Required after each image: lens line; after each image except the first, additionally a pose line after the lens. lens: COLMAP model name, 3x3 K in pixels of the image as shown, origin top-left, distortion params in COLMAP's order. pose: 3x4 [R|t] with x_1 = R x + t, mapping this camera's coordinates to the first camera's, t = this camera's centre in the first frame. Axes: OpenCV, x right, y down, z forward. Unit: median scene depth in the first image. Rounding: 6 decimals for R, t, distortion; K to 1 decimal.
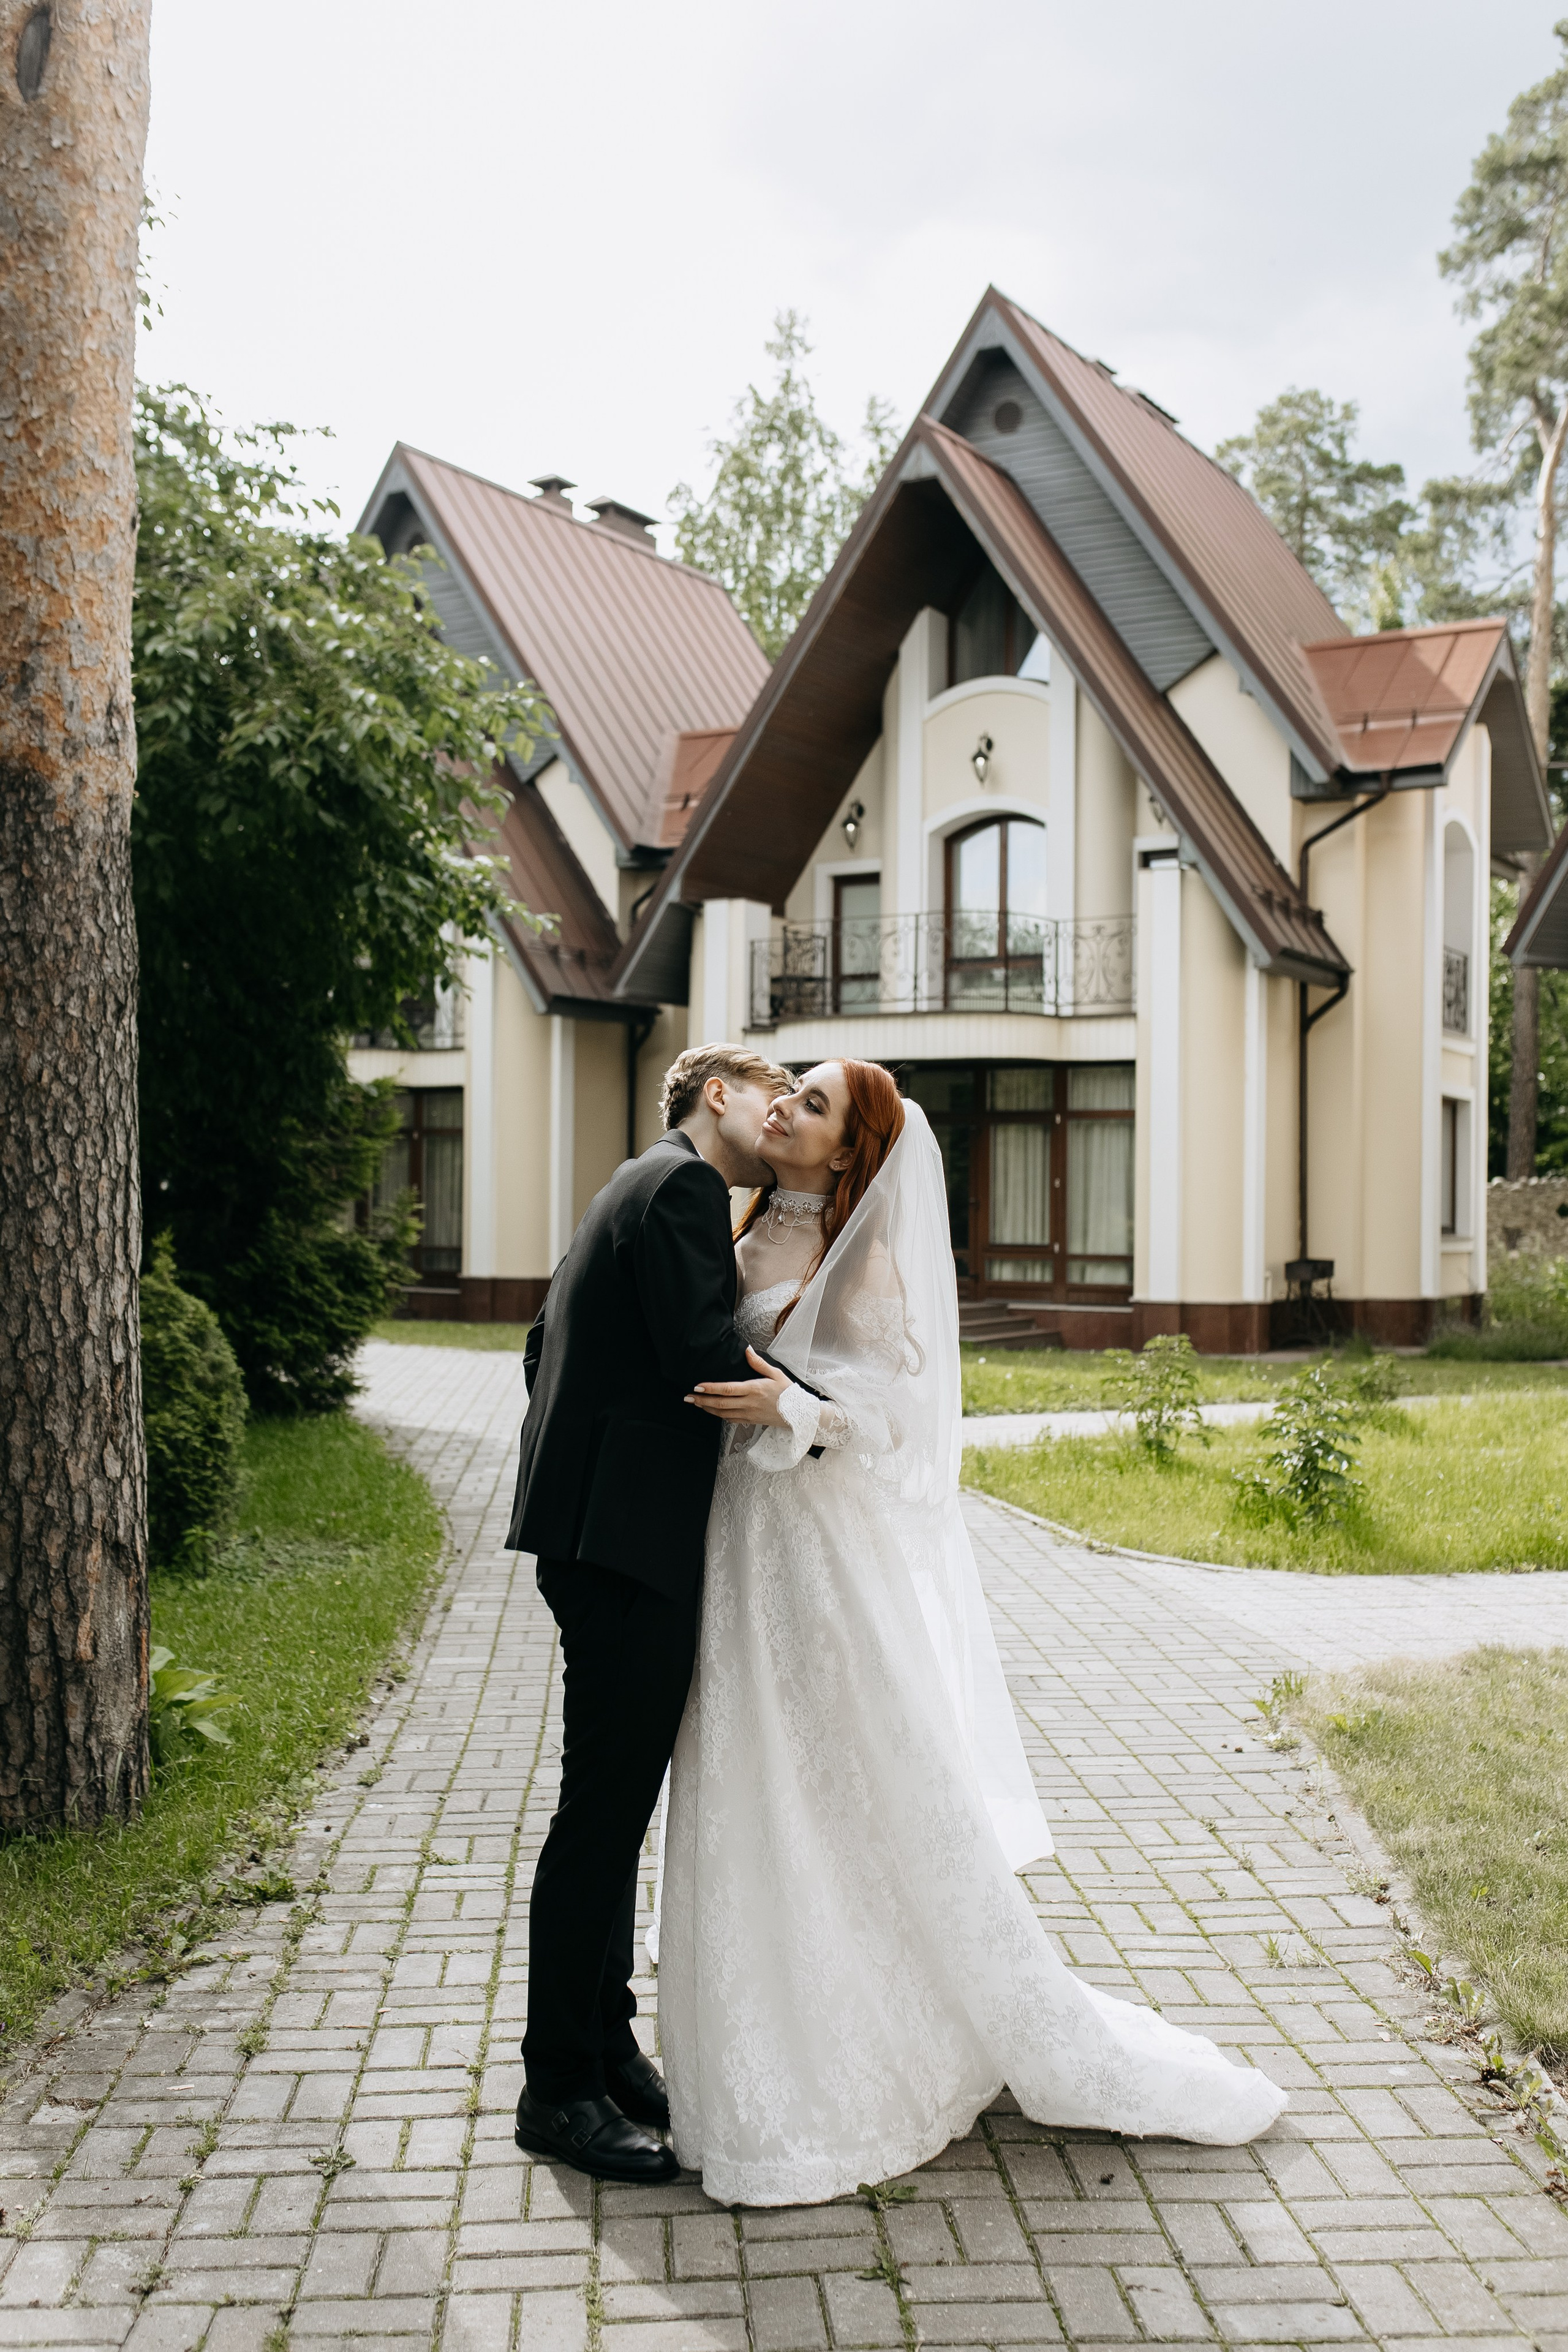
lens RADIAL K [[2246.3, 0, 784.0], [0, 2246.3, 1176.0], [0, 0, 1]] dist [-0.001961, 0.003987]
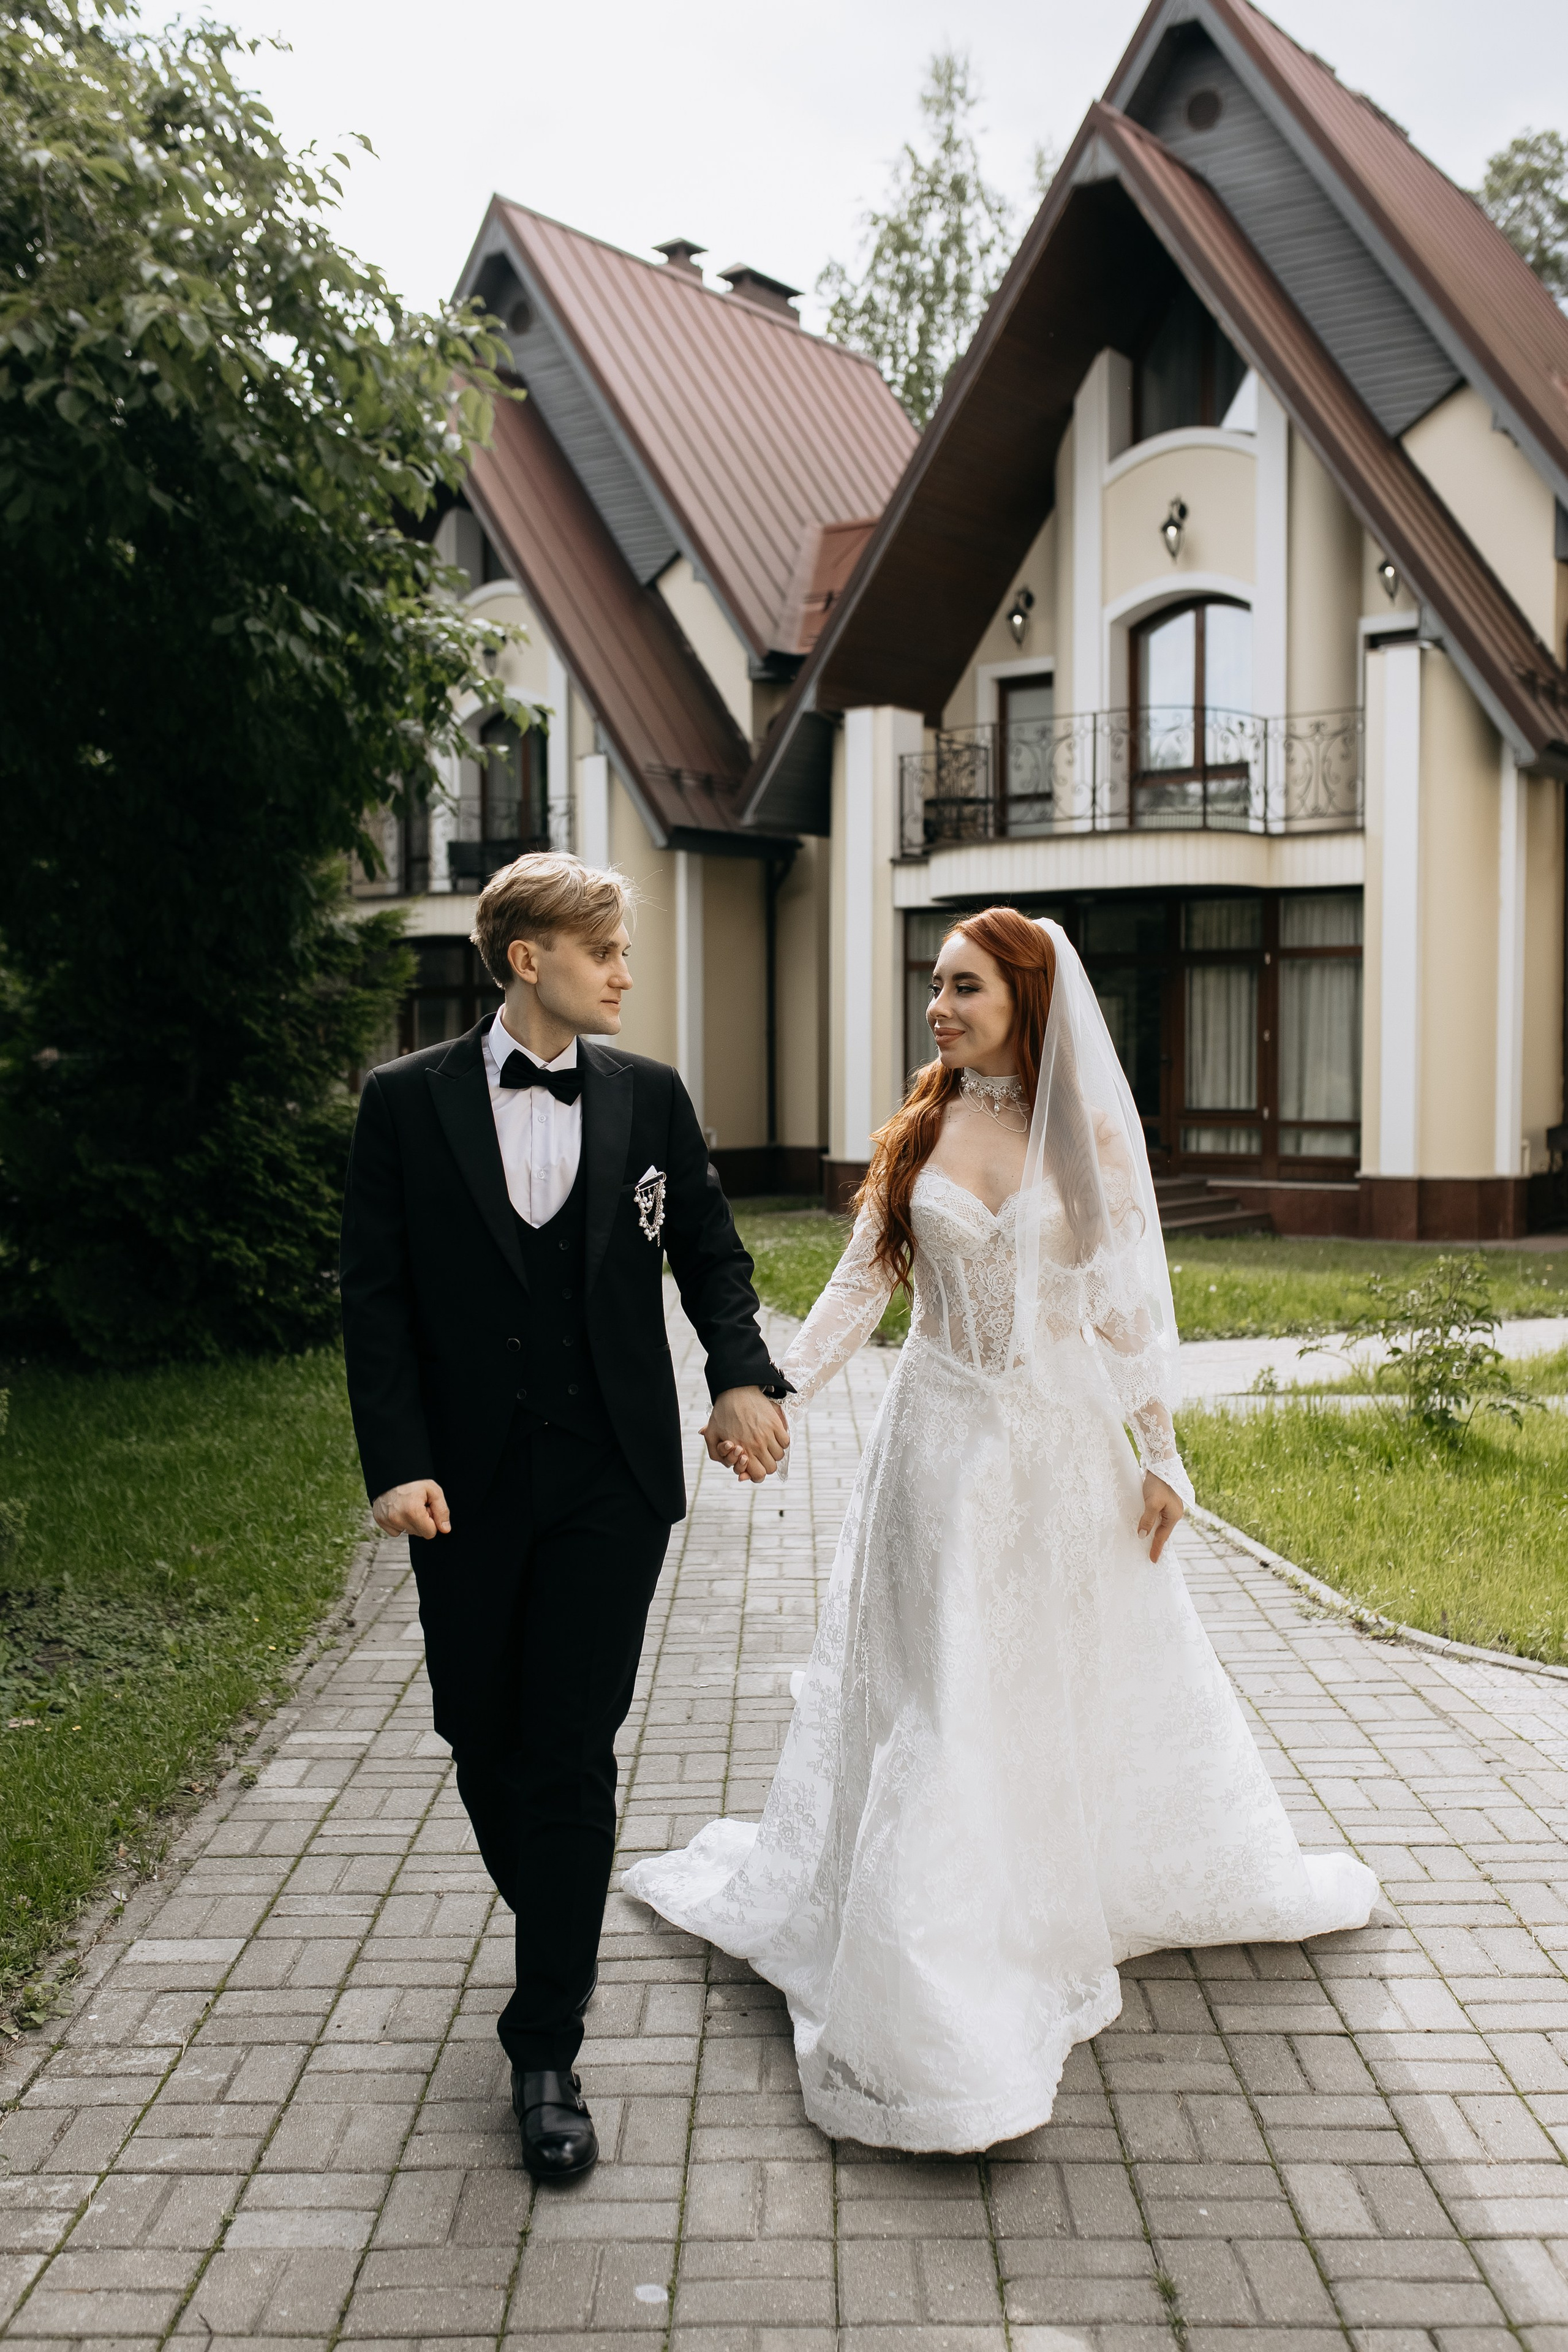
lens RADIAL K [[2246.3, 0, 784.0], [0, 2246.3, 1176.0], [0, 0, 1]] dist [-0.001961, 0.003987]
pose [[0.996437, -0.008488, -0.083908, 0.011615], [0.013732, 0.997974, 0.062128, 0.000838], [0.083210, -0.063059, 0.994535, 0.140542]]
